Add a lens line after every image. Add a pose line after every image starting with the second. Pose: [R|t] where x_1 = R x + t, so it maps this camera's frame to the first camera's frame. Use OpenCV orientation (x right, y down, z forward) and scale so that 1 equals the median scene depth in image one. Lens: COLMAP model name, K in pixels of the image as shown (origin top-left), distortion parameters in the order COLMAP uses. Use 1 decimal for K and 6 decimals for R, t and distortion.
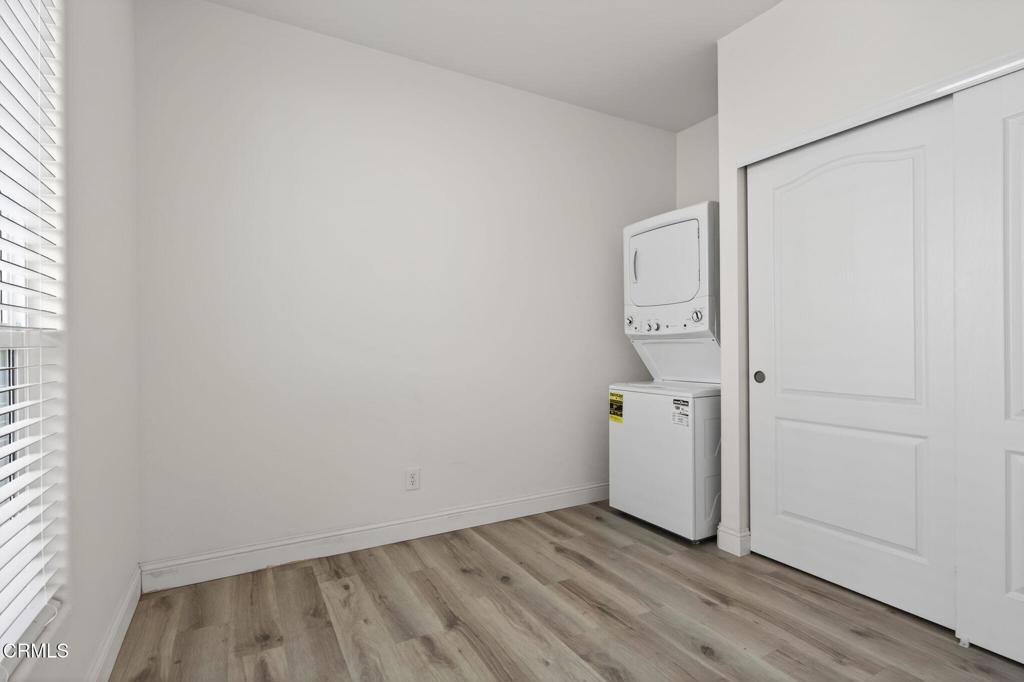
lens RADIAL K [[523.6, 0, 511.3], [0, 523.6, 340.1], [0, 0, 1]] dist [-0.002587, -0.000529]
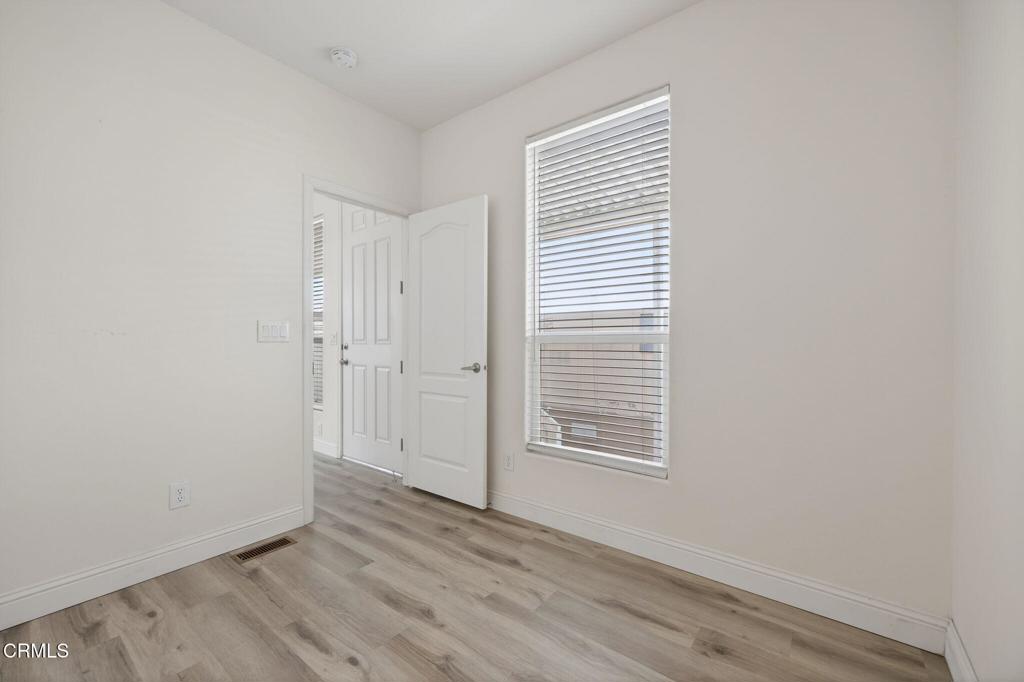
lens RADIAL K [[406.3, 0, 516.0], [0, 406.3, 343.7], [0, 0, 1]] dist [-0.001390, 0.001316]
pose [[-0.910917, 0.011427, -0.412431, -0.045781], [0.010394, 0.999935, 0.004748, 0.009208], [0.412458, 0.000038, -0.910977, 1.274345]]
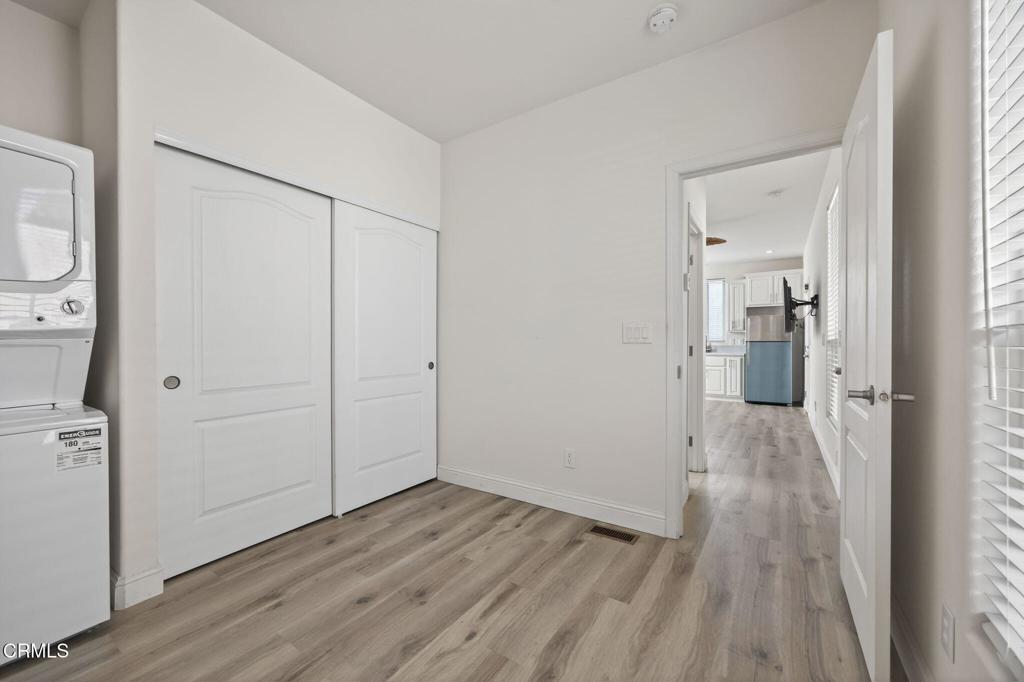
lens RADIAL K [[406.3, 0, 518.0], [0, 406.3, 343.4], [0, 0, 1]] dist [-0.001390, 0.001316]
pose [[-0.488144, 0.005758, 0.872744, -0.525497], [0.002728, 0.999983, -0.005072, 0.008606], [-0.872759, -0.000095, -0.488152, 0.979076]]
